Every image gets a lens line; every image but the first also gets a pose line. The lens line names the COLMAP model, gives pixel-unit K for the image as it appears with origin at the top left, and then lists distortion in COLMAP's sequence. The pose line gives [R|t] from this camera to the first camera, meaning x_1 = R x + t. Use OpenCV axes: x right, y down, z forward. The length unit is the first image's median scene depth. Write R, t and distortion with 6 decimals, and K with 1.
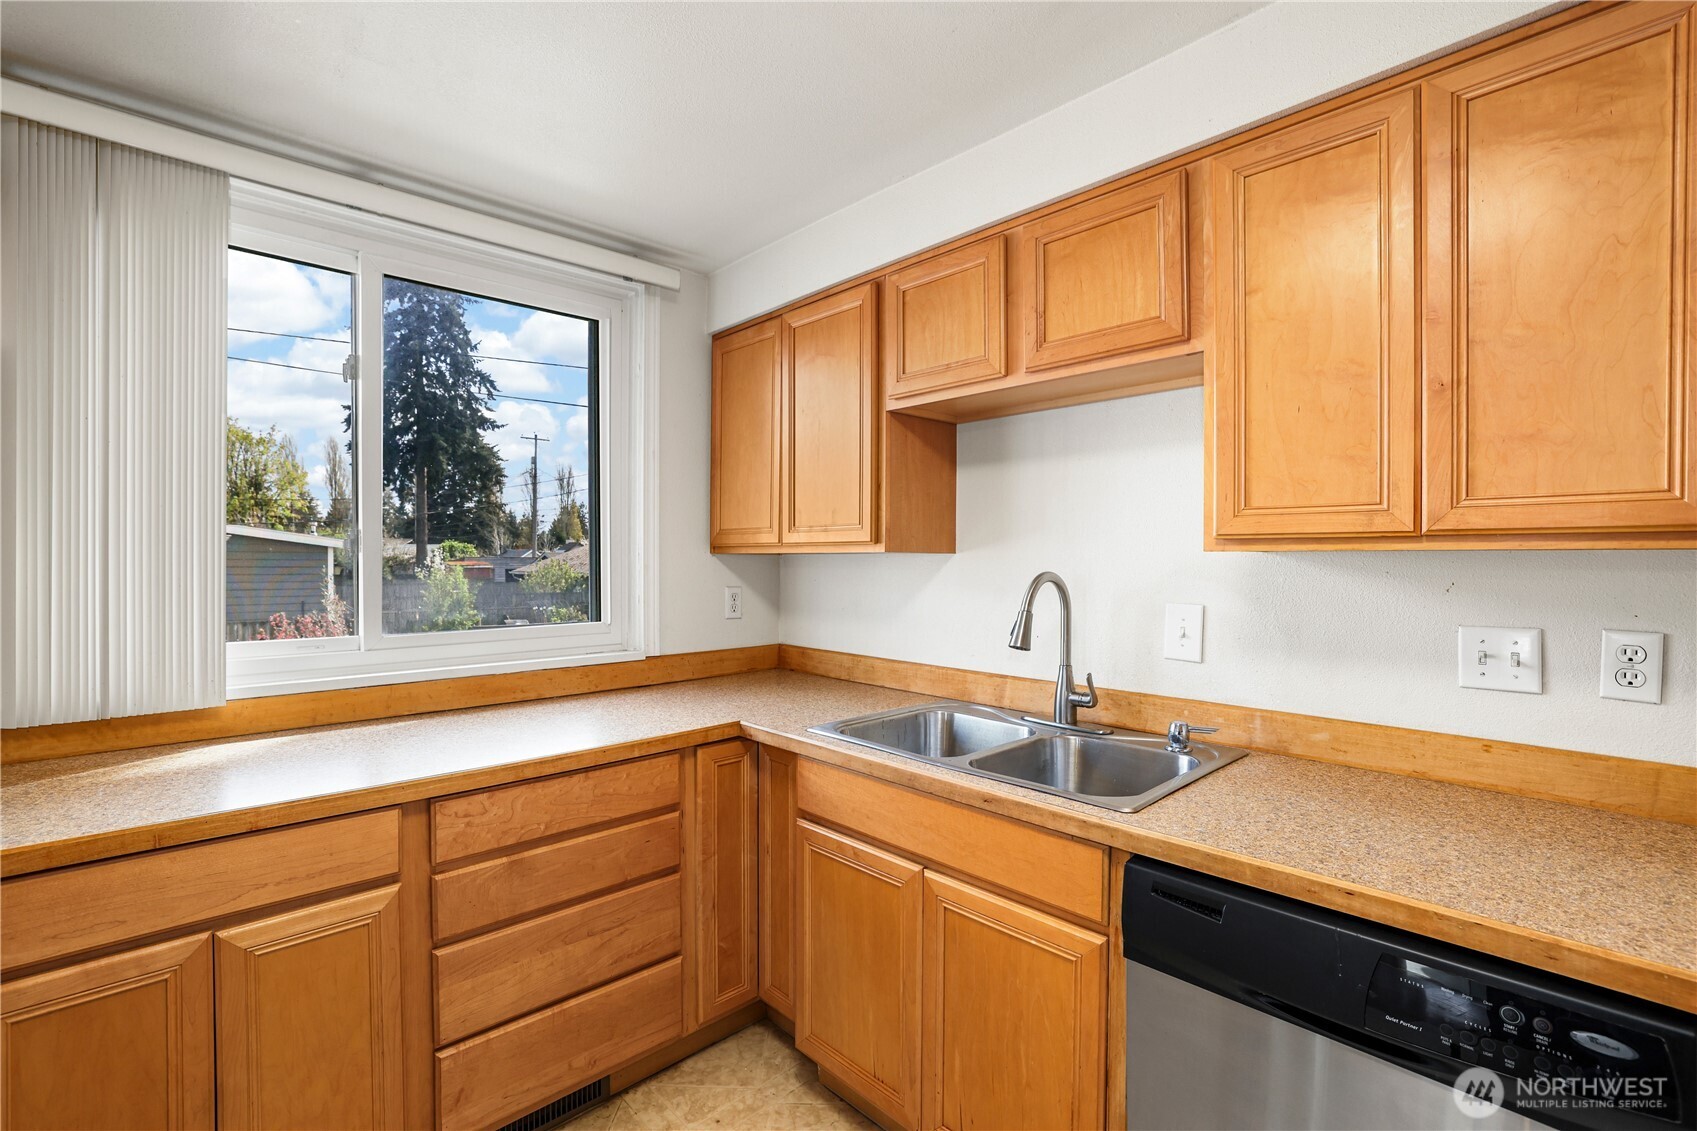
lens RADIAL K [[758.9, 0, 891.2], [0, 758.9, 565.8], [0, 0, 1]] dist [-0.043735, 0.014225]
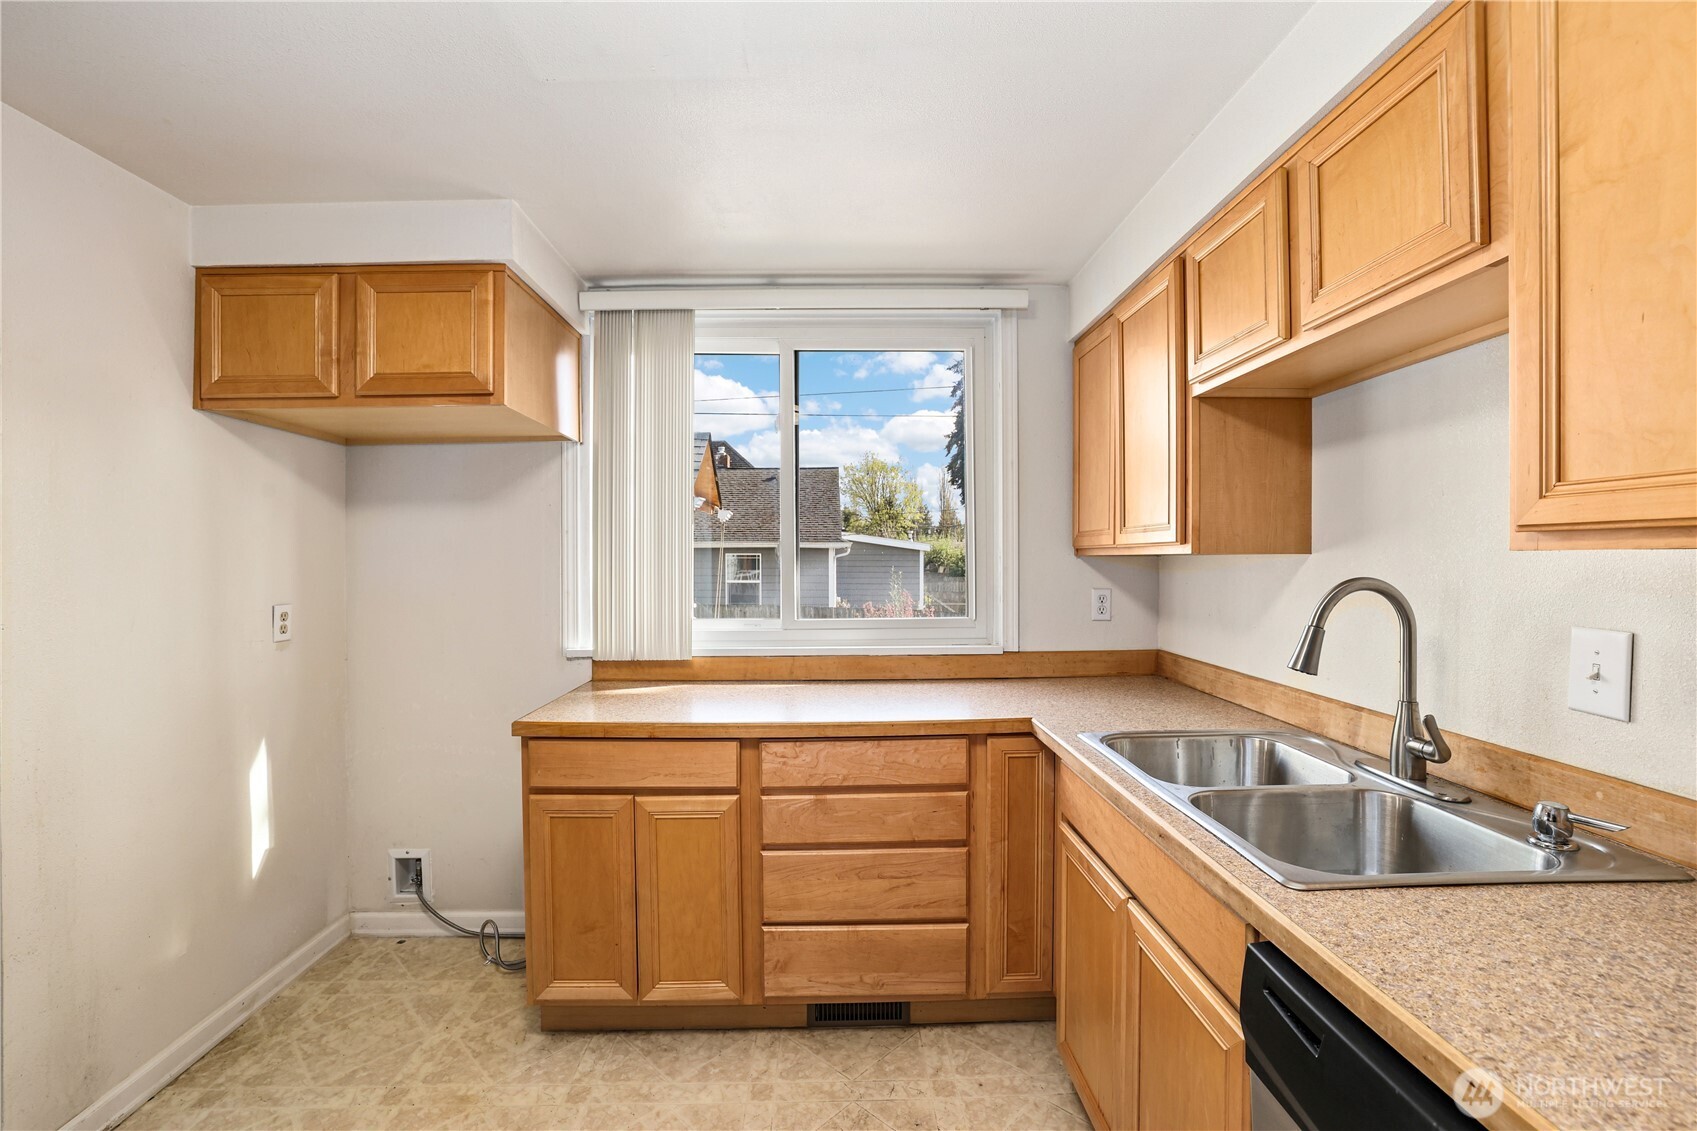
lens RADIAL K [[758.9, 0, 872.0], [0, 758.9, 562.6], [0, 0, 1]] dist [-0.043735, 0.014225]
pose [[0.729494, -0.001980, -0.683984, 0.373913], [-0.000391, 0.999994, -0.003312, -0.004896], [0.683987, 0.002684, 0.729489, 0.098718]]
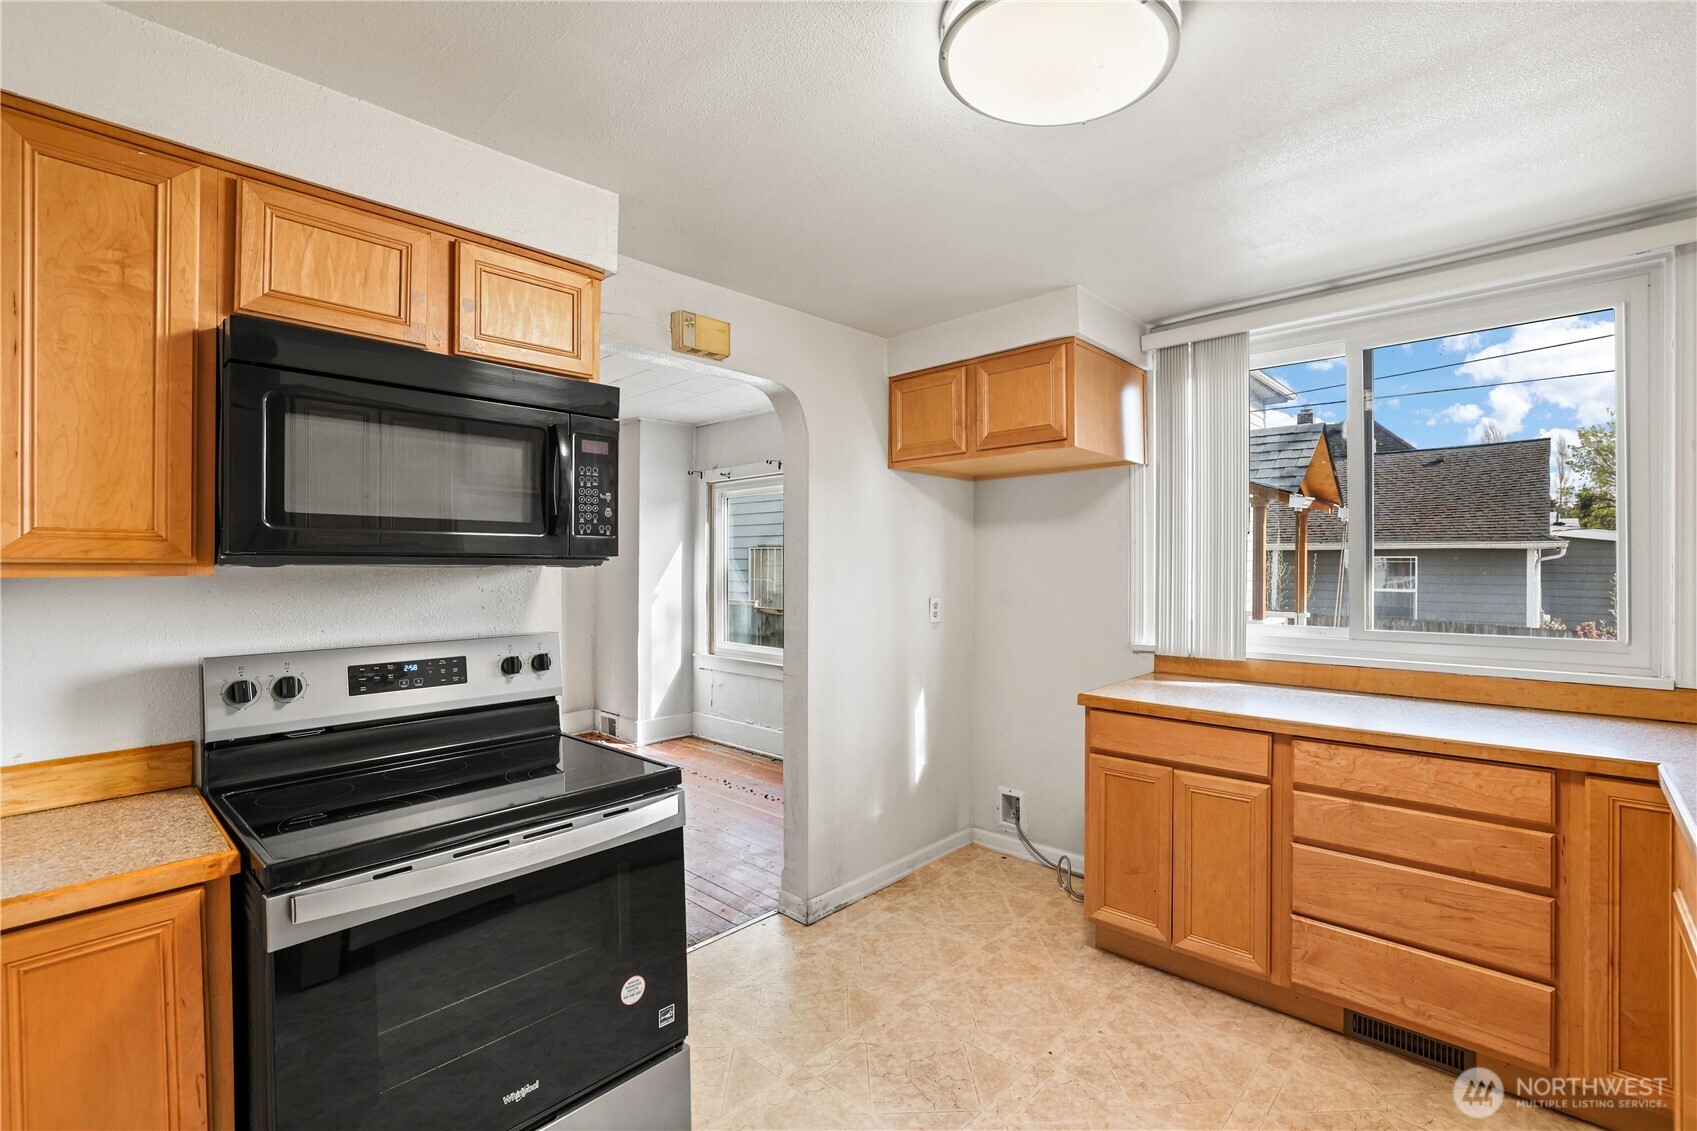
lens RADIAL K [[758.9, 0, 862.1], [0, 758.9, 562.5], [0, 0, 1]] dist [-0.043735, 0.014225]
pose [[0.045754, -0.005651, -0.998937, 0.623270], [-0.008822, 0.999943, -0.006060, -0.008268], [0.998914, 0.009090, 0.045701, 0.070495]]
